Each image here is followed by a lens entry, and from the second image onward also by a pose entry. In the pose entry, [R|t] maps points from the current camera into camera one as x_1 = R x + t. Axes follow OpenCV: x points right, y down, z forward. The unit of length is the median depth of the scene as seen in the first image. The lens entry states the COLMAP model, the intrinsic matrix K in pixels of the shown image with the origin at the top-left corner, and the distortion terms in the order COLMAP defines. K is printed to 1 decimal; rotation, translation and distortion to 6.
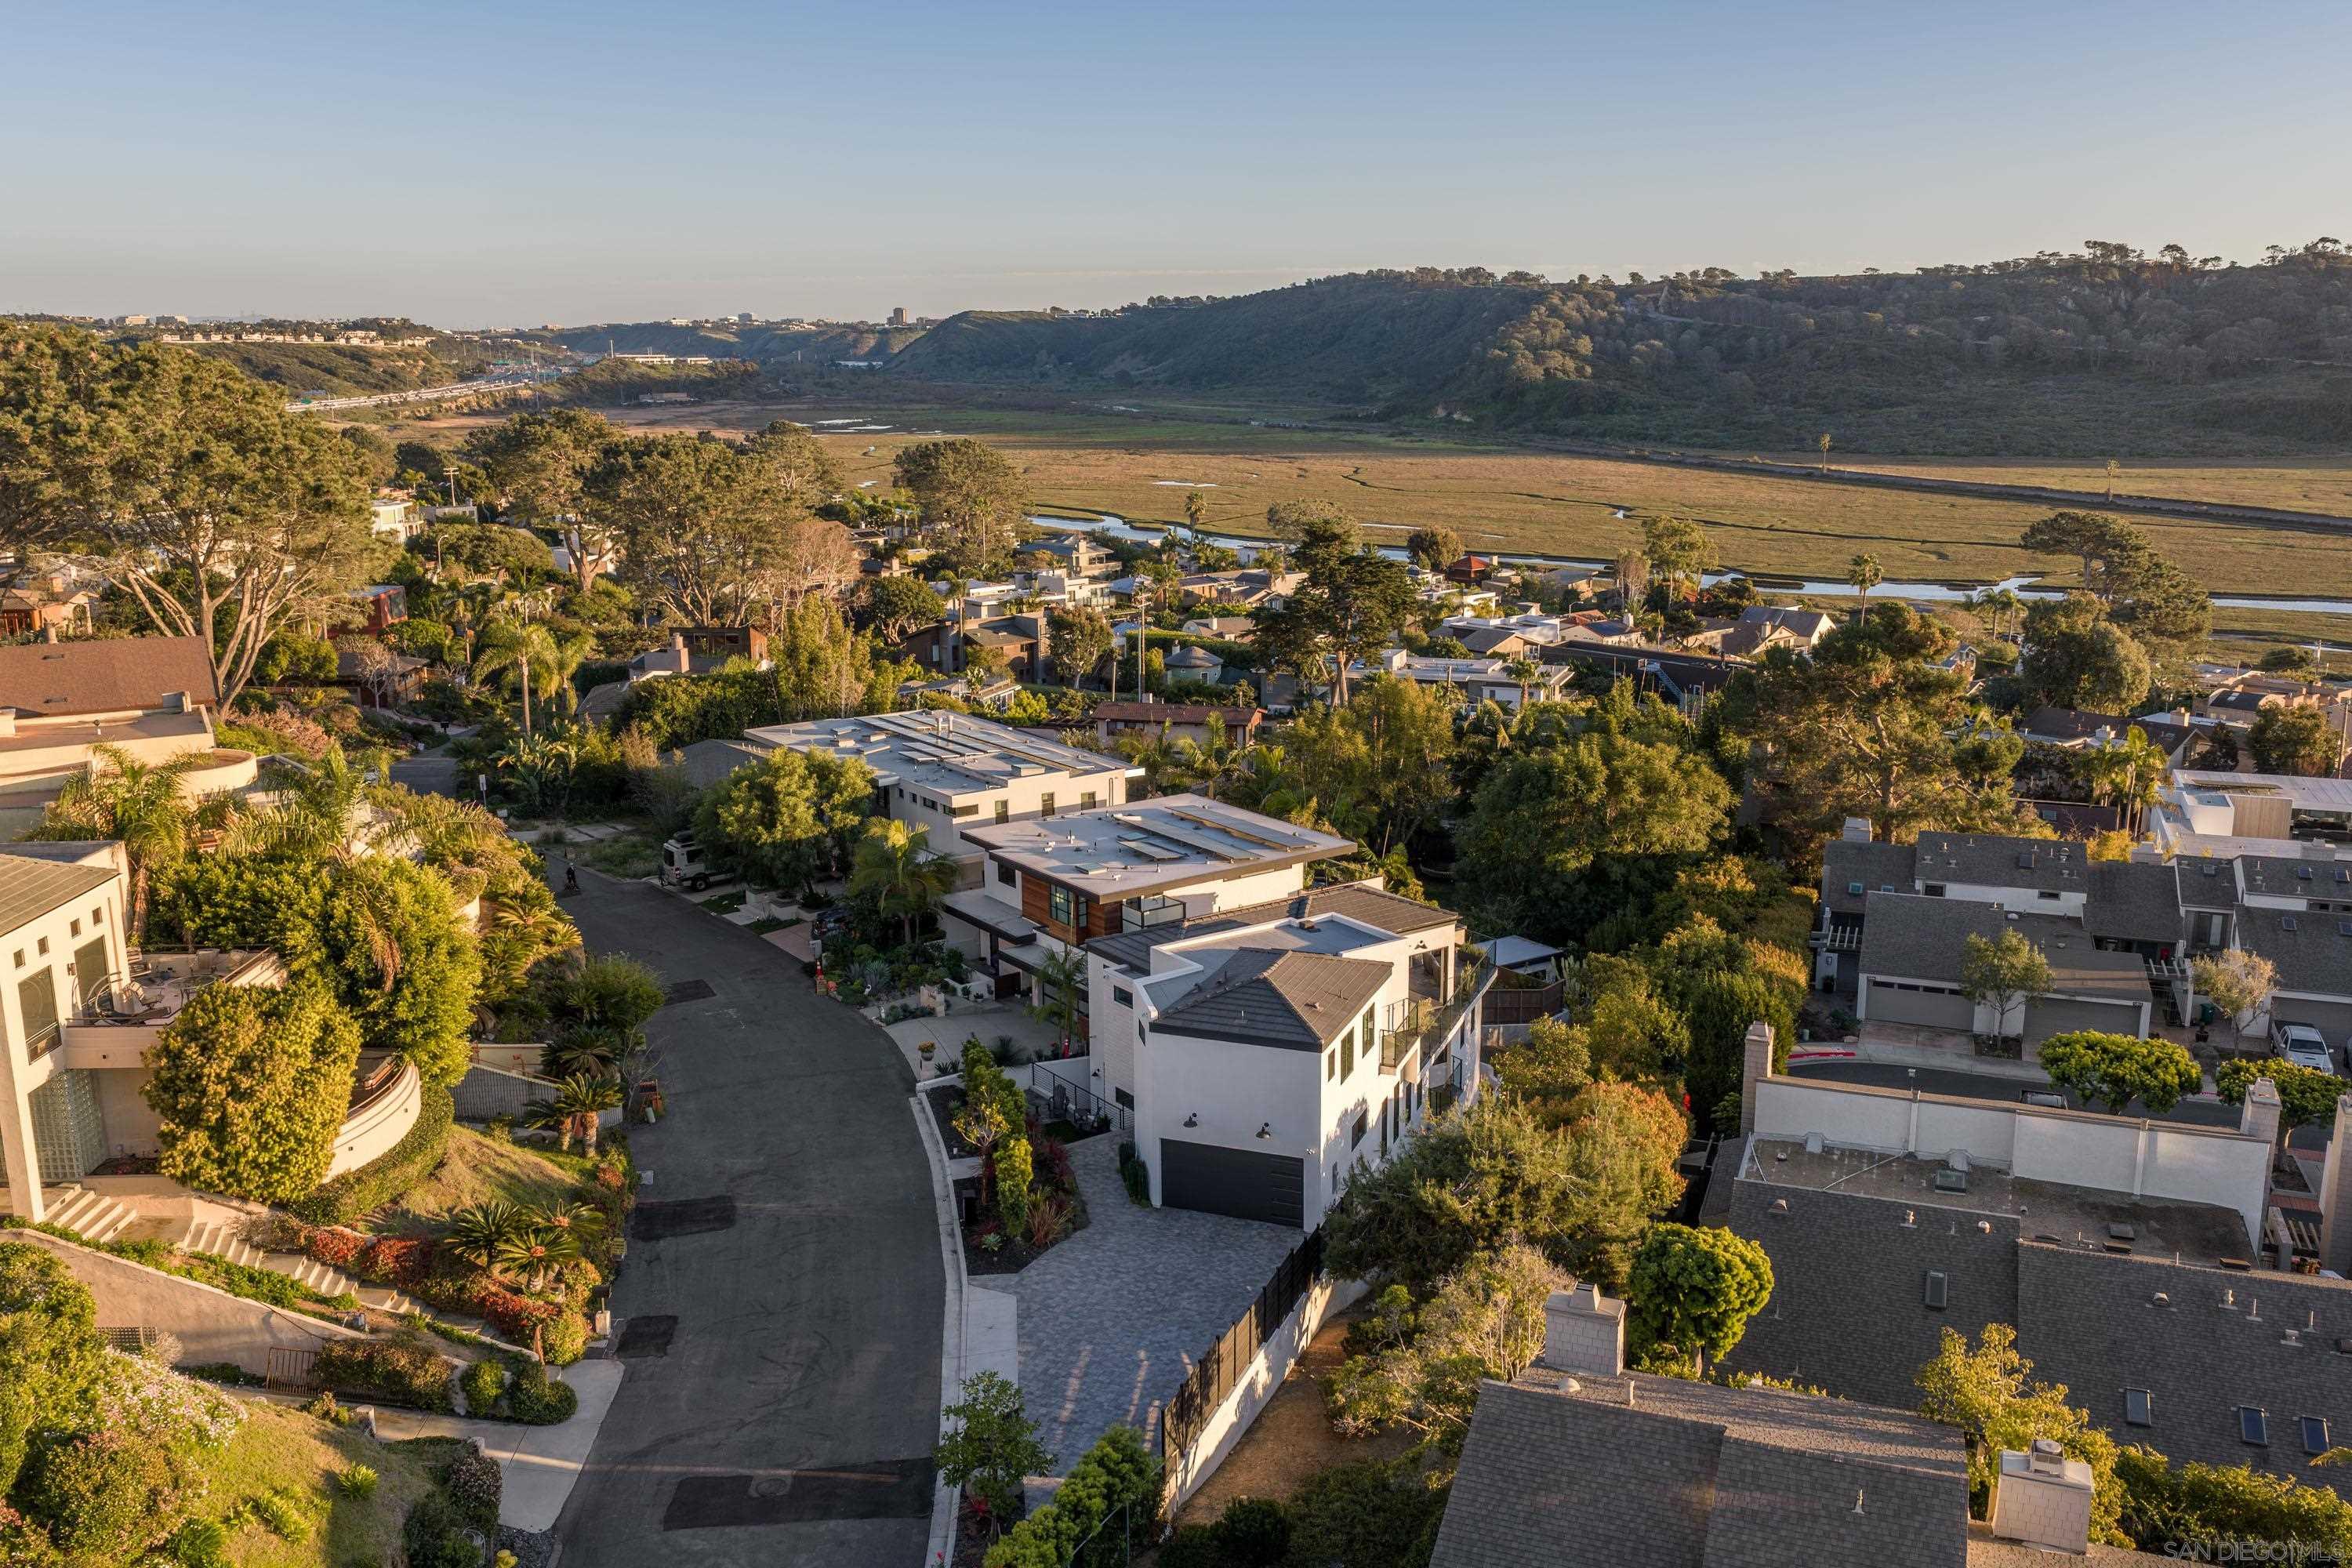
lens RADIAL K [[1979.8, 0, 1176.0], [0, 1979.8, 784.0], [0, 0, 1]] dist [0.011165, -0.014585]
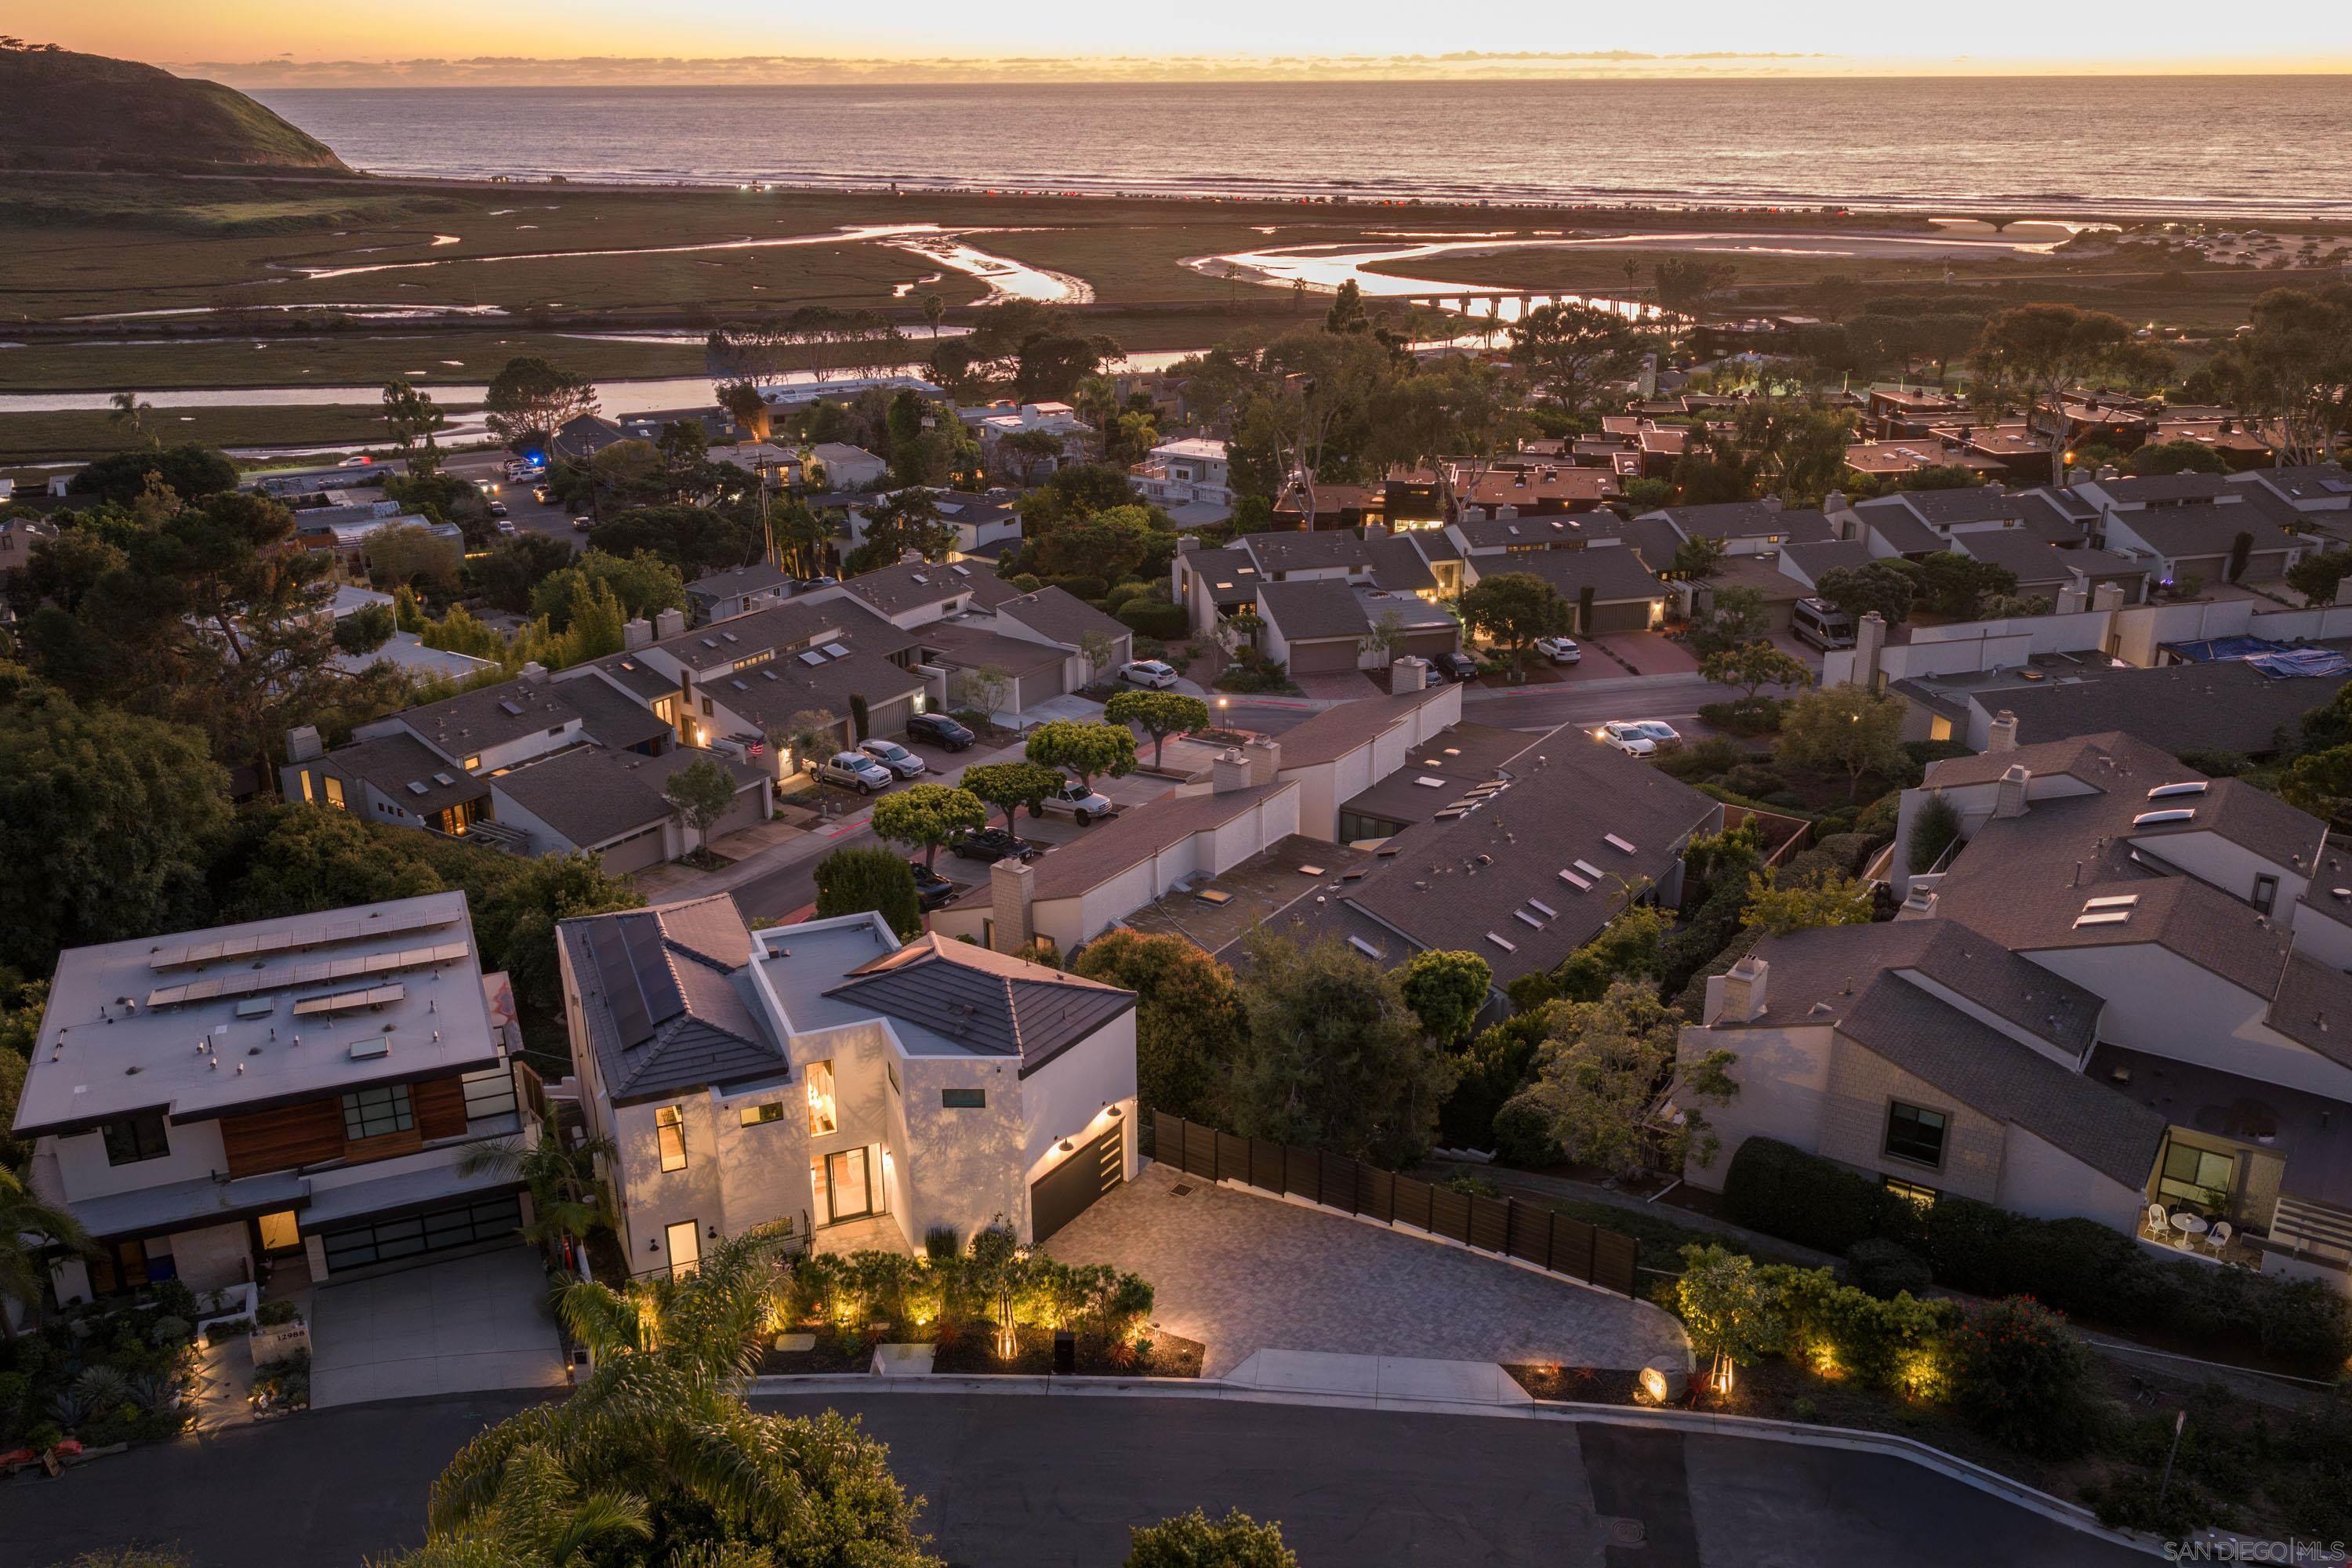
lens RADIAL K [[1939.4, 0, 1176.0], [0, 1939.4, 784.0], [0, 0, 1]] dist [0.024061, -0.045649]
pose [[0.217812, -0.327925, 0.919251, -0.496909], [0.216517, 0.934631, 0.282109, -0.151973], [-0.951672, 0.137587, 0.274575, 0.439104]]
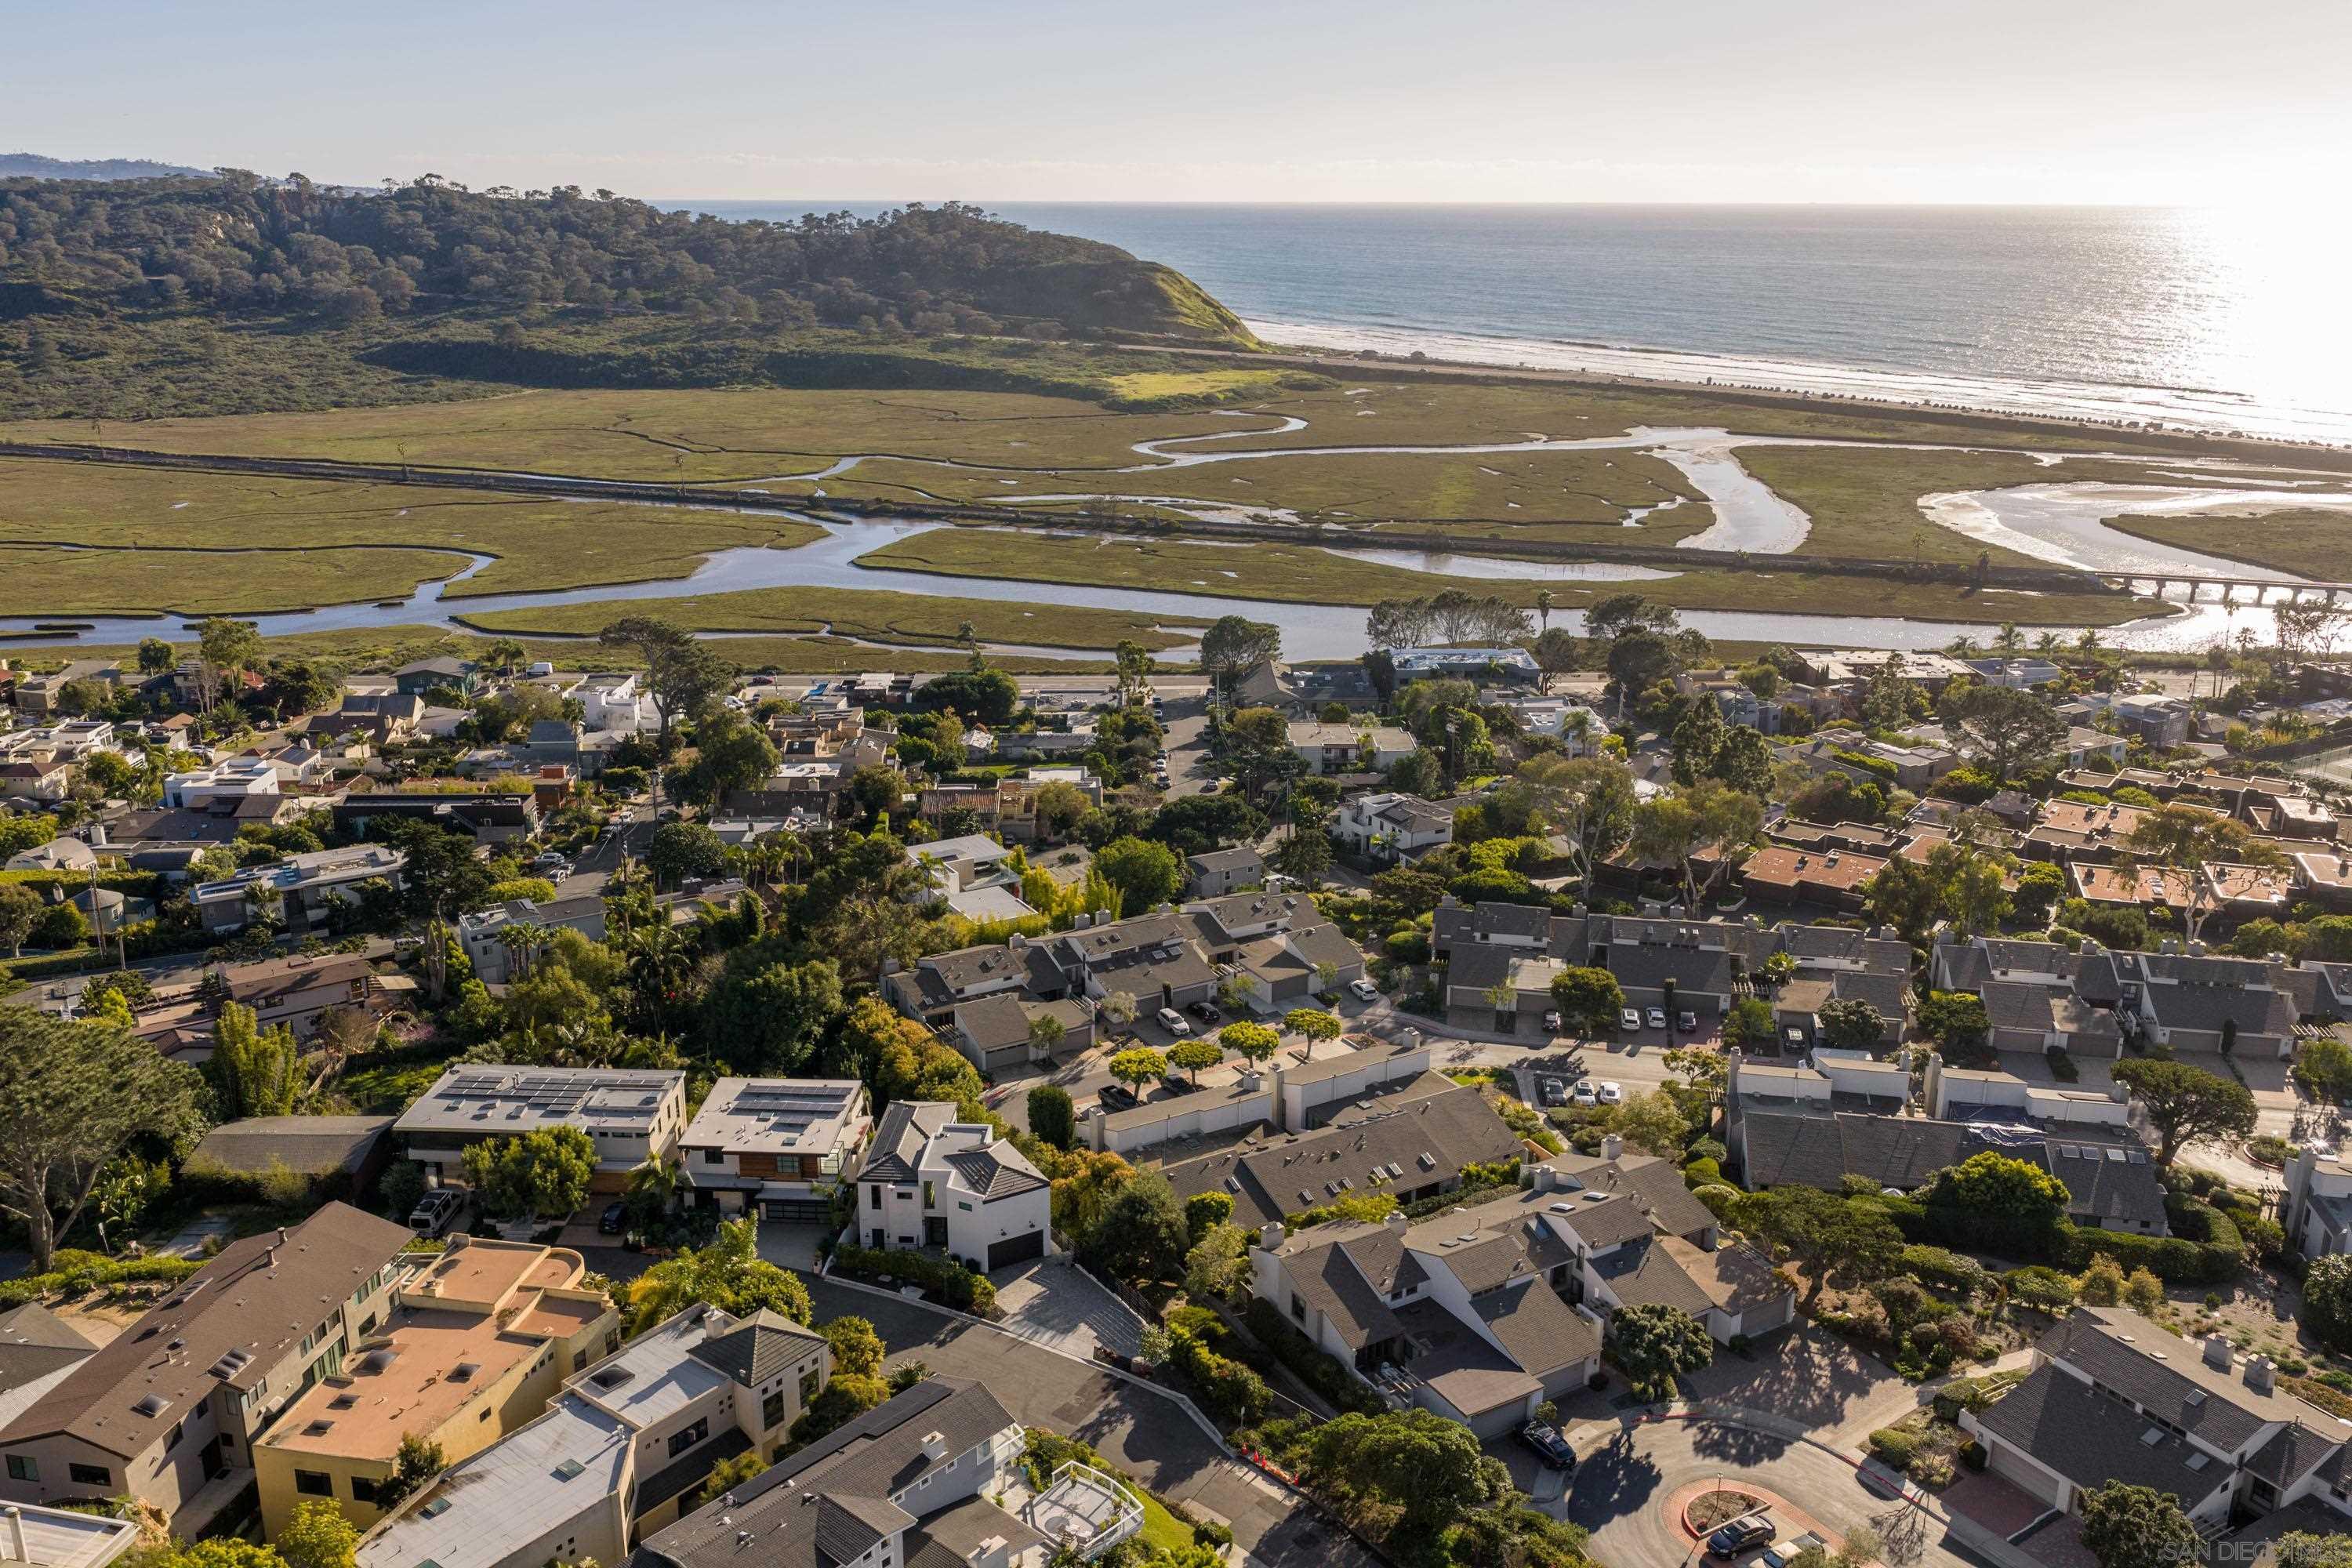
lens RADIAL K [[1939.4, 0, 1176.0], [0, 1939.4, 784.0], [0, 0, 1]] dist [0.024061, -0.045649]
pose [[0.621673, -0.218690, 0.752129, -0.998198], [0.162379, 0.975356, 0.149381, -0.448579], [-0.766261, 0.029264, 0.641863, -0.462867]]
